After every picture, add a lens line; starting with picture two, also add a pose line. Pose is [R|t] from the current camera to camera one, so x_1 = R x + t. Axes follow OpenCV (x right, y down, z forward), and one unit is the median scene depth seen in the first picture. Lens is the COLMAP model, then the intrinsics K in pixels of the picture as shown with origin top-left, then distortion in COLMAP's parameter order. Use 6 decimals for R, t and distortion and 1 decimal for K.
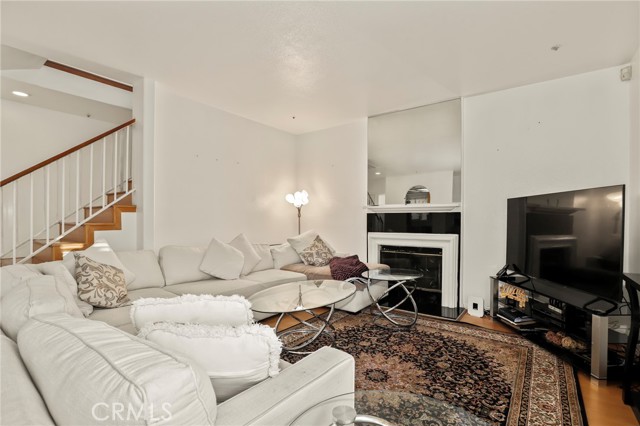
lens RADIAL K [[296.4, 0, 326.6], [0, 296.4, 220.7], [0, 0, 1]] dist [-0.027110, 0.004630]
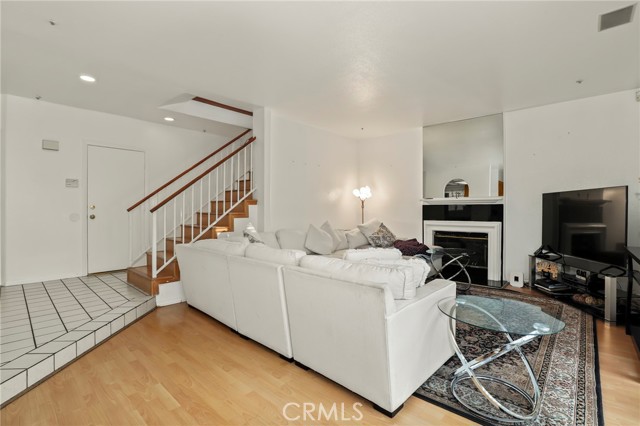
lens RADIAL K [[296.4, 0, 326.0], [0, 296.4, 208.8], [0, 0, 1]] dist [-0.027110, 0.004630]
pose [[0.995827, -0.000738, -0.091260, -0.191662], [-0.000040, 0.999964, -0.008518, 0.001070], [0.091263, 0.008486, 0.995791, -0.327010]]
